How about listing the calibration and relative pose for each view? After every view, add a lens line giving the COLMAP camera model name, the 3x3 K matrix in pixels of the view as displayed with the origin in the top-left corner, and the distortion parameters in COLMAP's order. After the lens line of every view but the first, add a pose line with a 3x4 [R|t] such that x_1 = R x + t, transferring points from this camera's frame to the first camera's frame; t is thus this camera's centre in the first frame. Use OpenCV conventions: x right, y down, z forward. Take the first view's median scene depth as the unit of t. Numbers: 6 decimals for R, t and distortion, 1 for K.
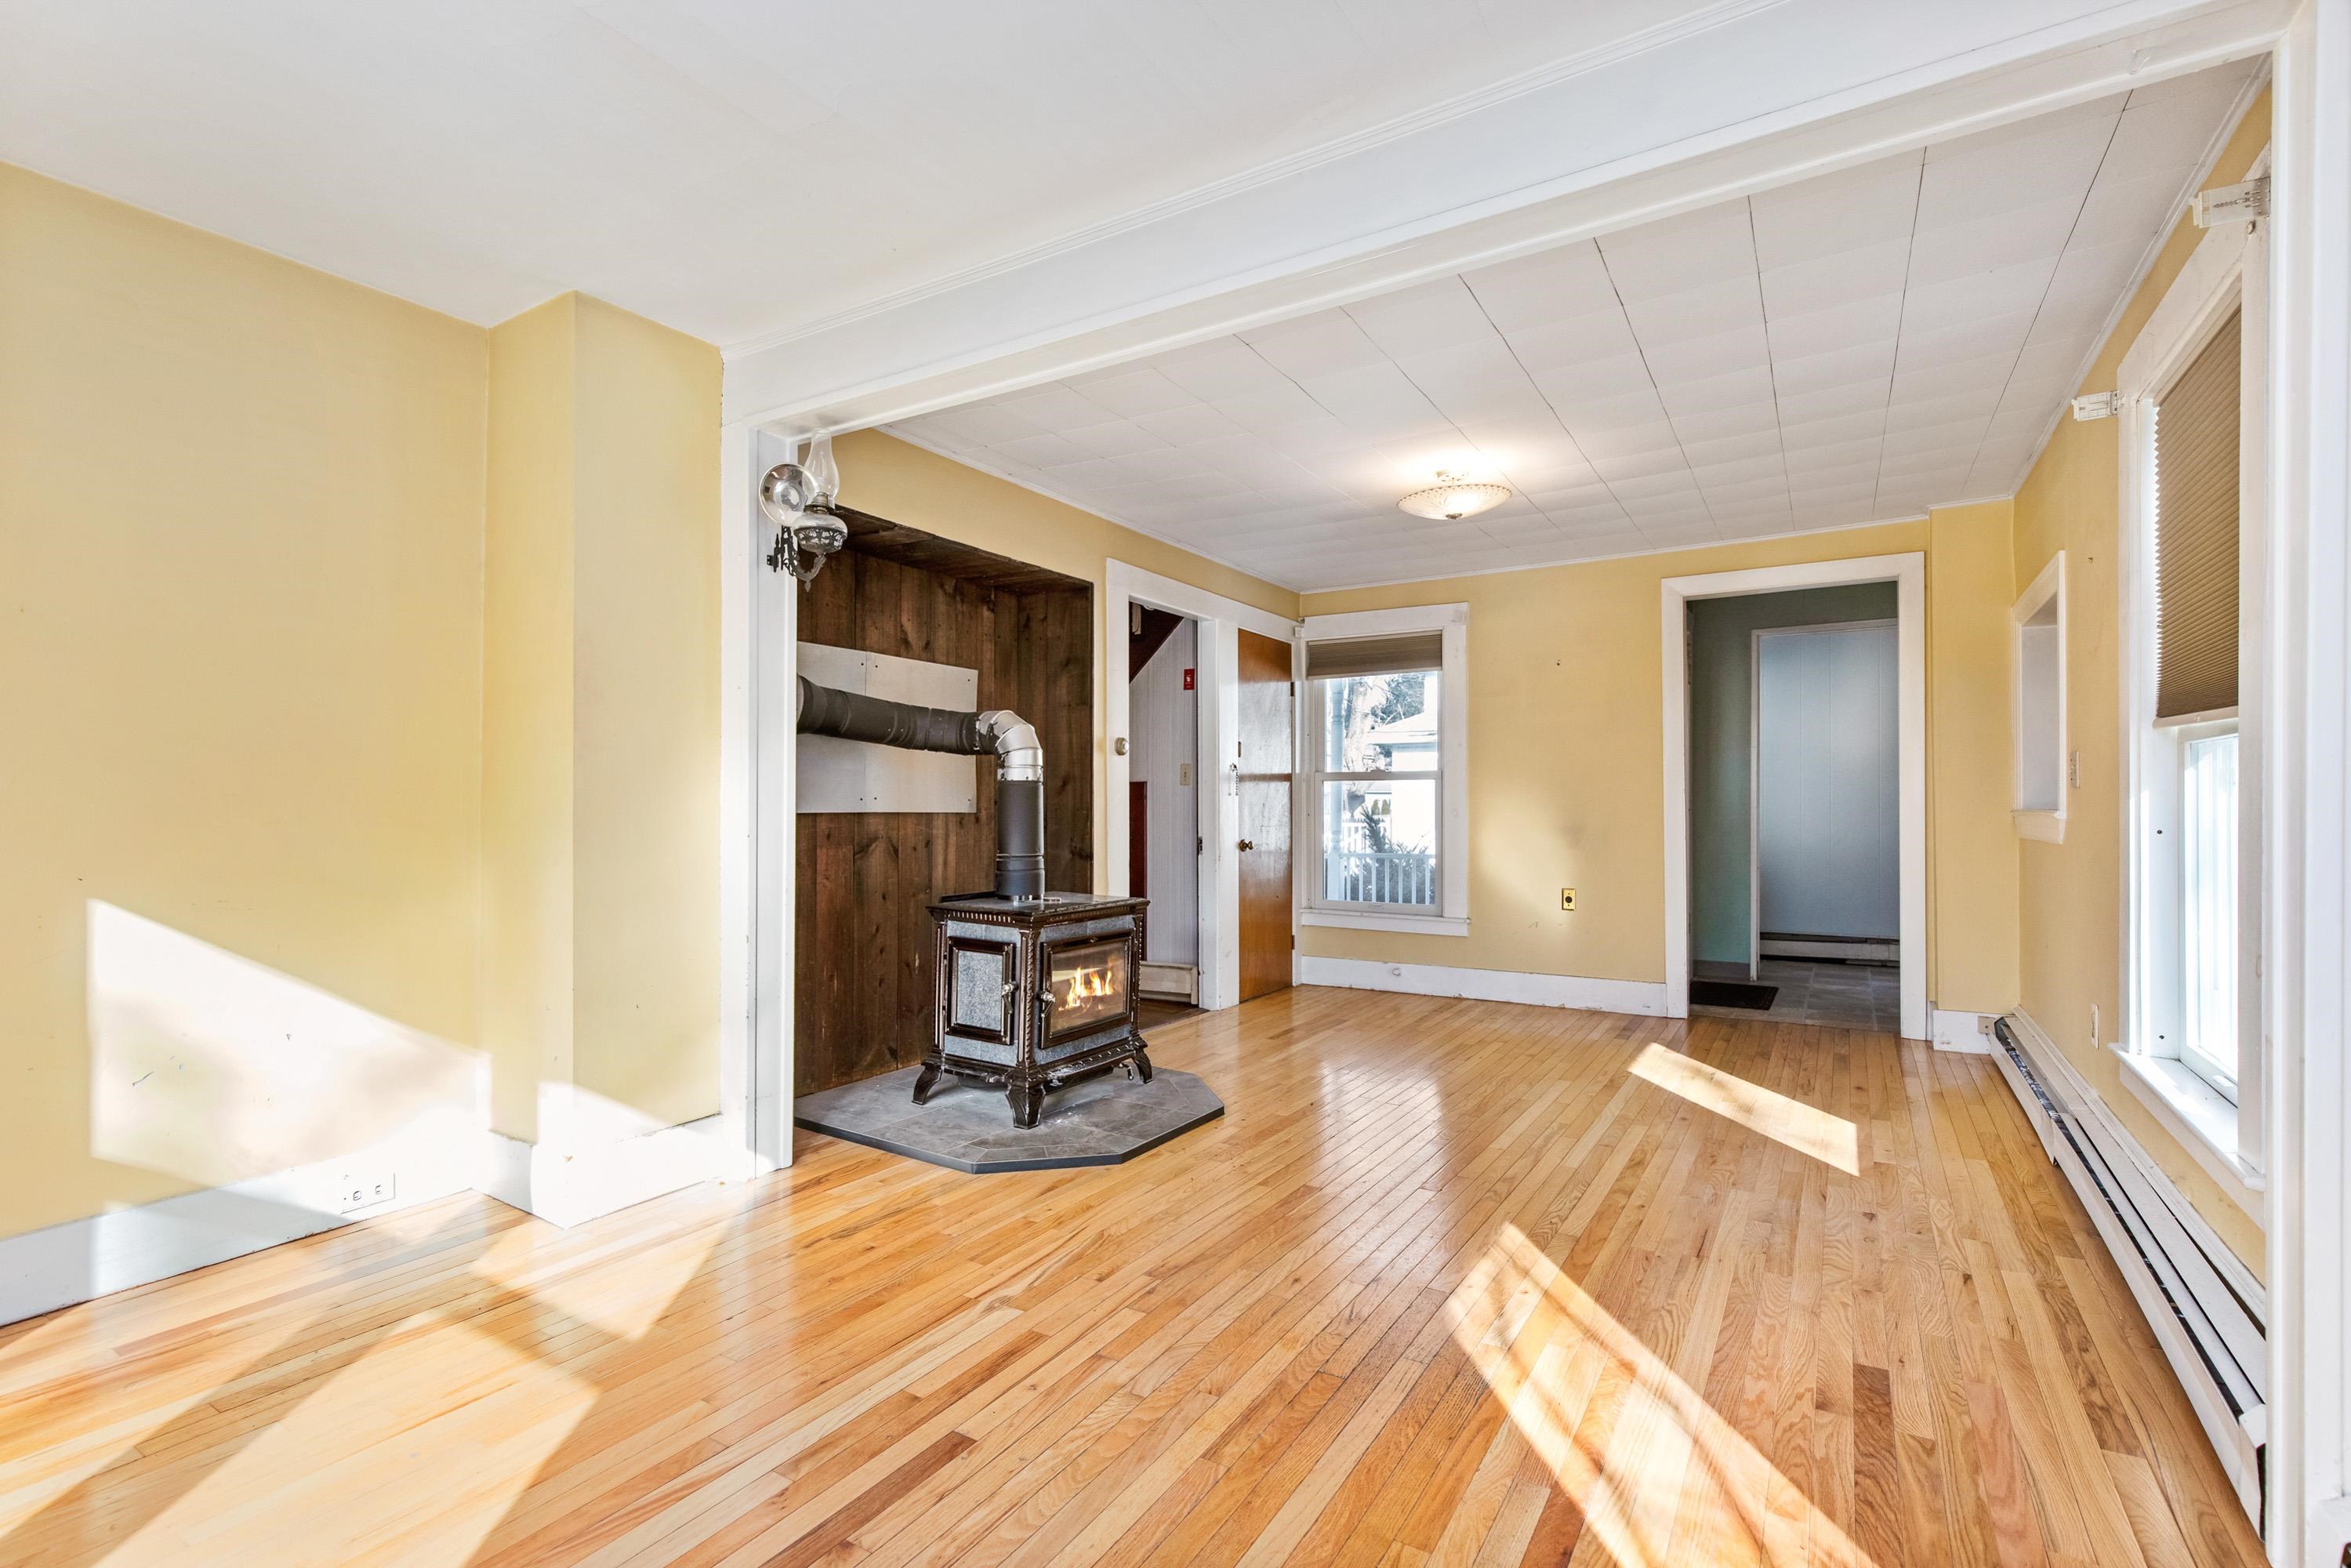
lens RADIAL K [[1062.9, 0, 1194.4], [0, 1062.9, 796.2], [0, 0, 1]] dist [0.010502, -0.000077]
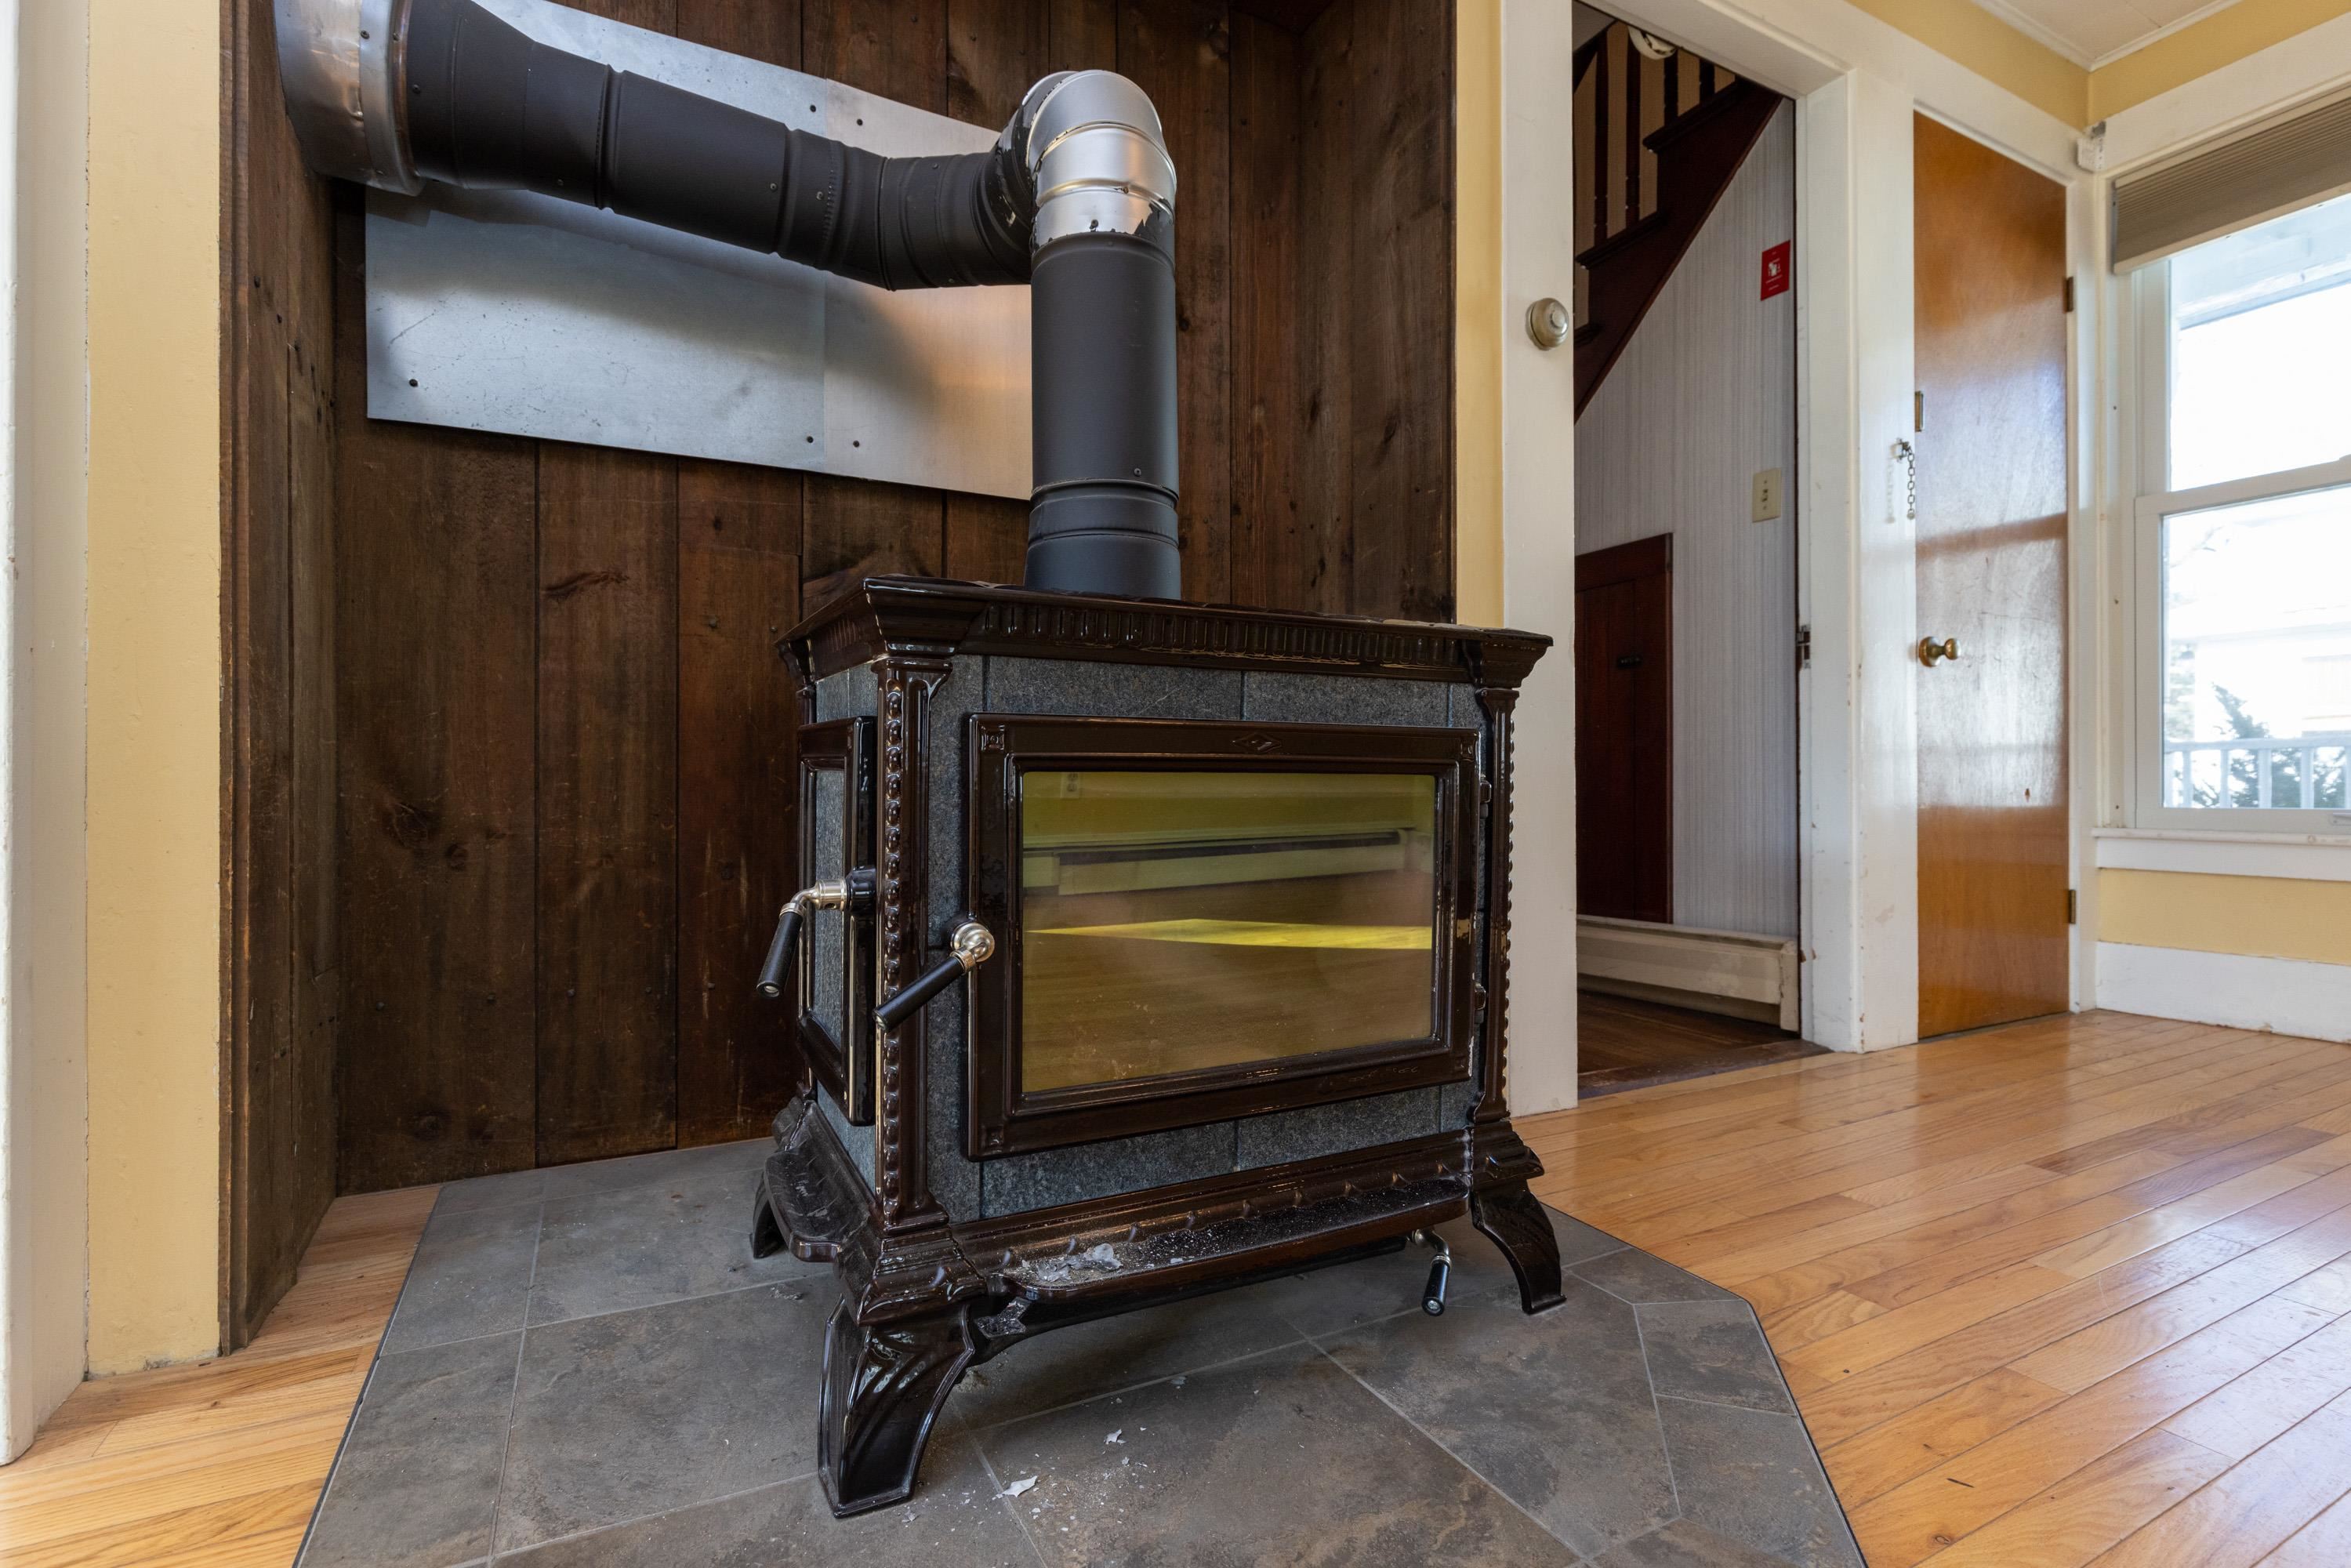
lens RADIAL K [[1077.3, 0, 1169.8], [0, 1077.3, 787.7], [0, 0, 1]] dist [0.003434, 0.000082]
pose [[0.852753, -0.002711, -0.522307, 0.019828], [0.007502, 0.999947, 0.007060, 0.137251], [0.522260, -0.009939, 0.852728, 0.735002]]
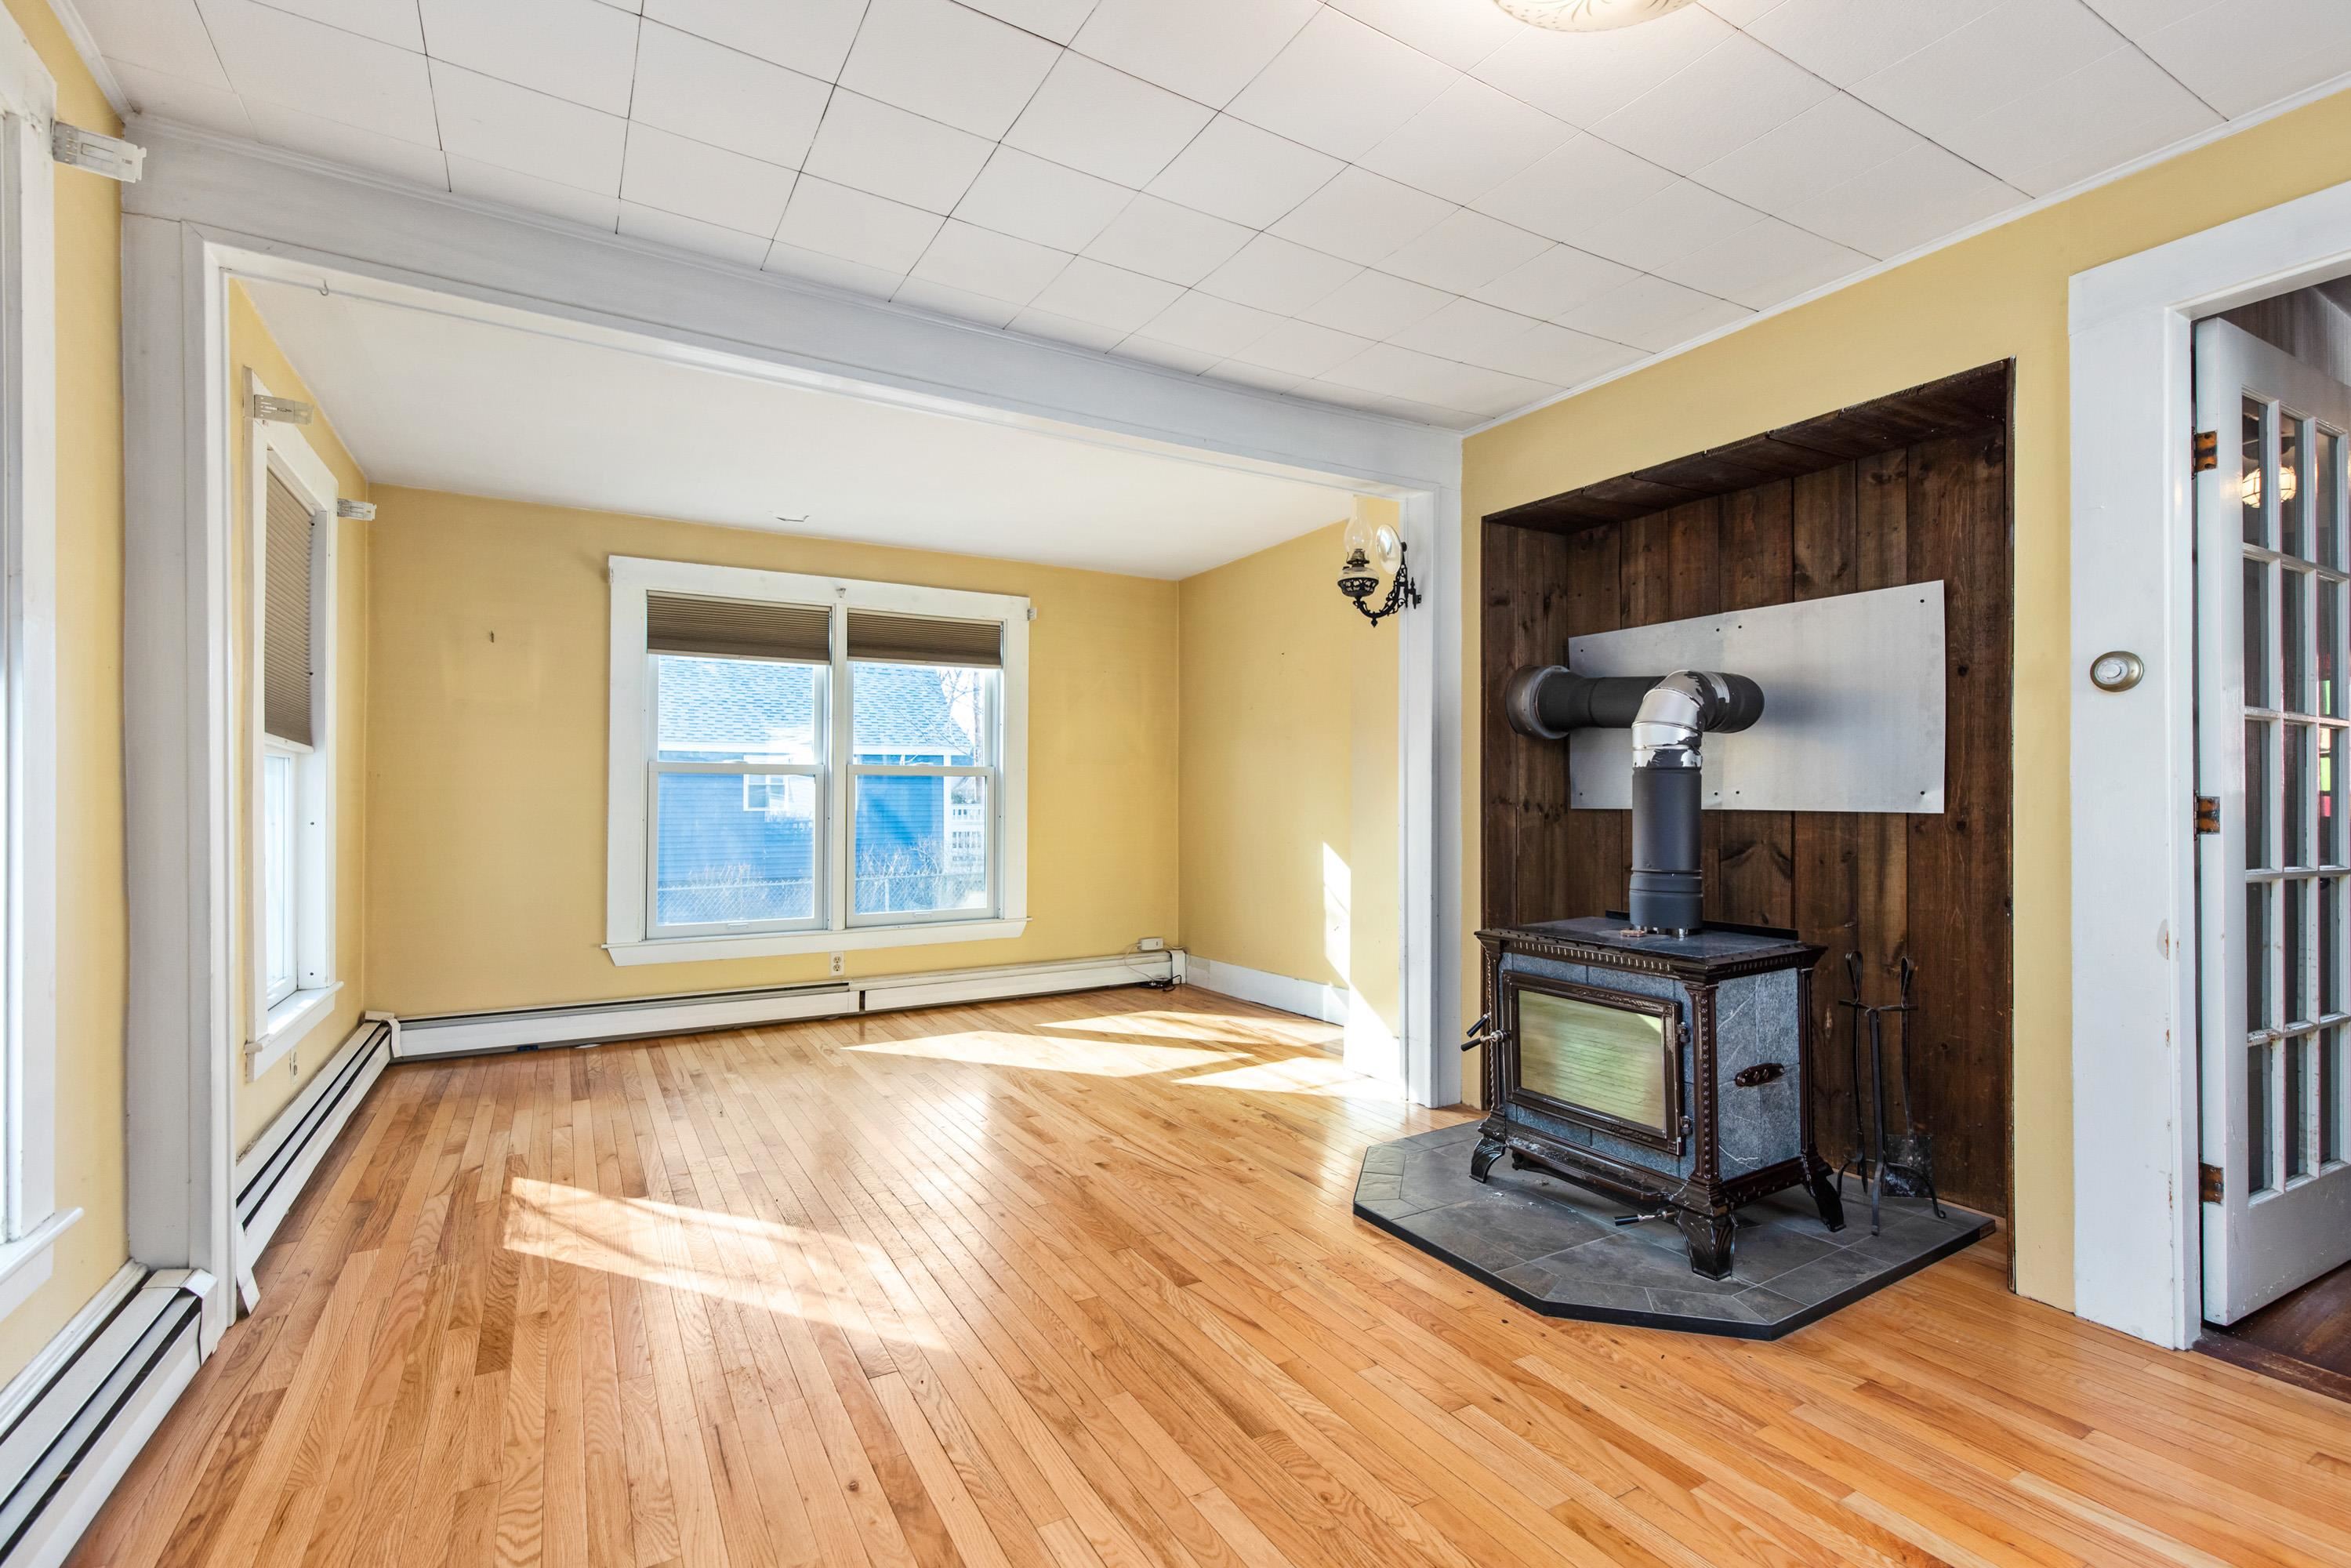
lens RADIAL K [[1062.9, 0, 1194.4], [0, 1062.9, 796.2], [0, 0, 1]] dist [0.010502, -0.000077]
pose [[-0.467093, -0.002321, -0.884205, 0.623288], [0.007597, 0.999949, -0.006637, 0.006278], [0.884176, -0.009817, -0.467051, 1.055287]]
